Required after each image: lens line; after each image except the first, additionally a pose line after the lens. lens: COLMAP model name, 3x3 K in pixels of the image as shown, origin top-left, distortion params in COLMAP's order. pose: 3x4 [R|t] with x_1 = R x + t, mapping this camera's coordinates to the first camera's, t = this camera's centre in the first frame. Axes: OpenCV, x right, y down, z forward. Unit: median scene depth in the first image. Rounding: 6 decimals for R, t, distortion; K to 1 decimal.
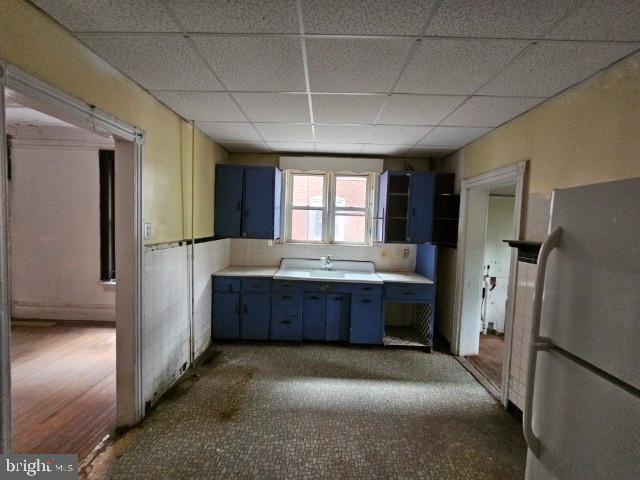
lens RADIAL K [[263.8, 0, 319.9], [0, 263.8, 239.3], [0, 0, 1]] dist [0.003229, -0.000103]
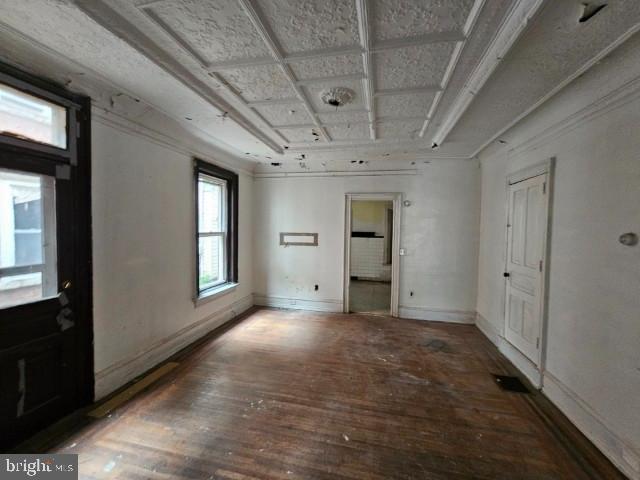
lens RADIAL K [[263.8, 0, 320.8], [0, 263.8, 237.8], [0, 0, 1]] dist [0.003229, -0.000103]
pose [[0.199544, -0.064670, 0.977753, -1.646279], [0.054364, 0.997014, 0.054849, -0.080331], [-0.978380, 0.042210, 0.202464, 0.369918]]
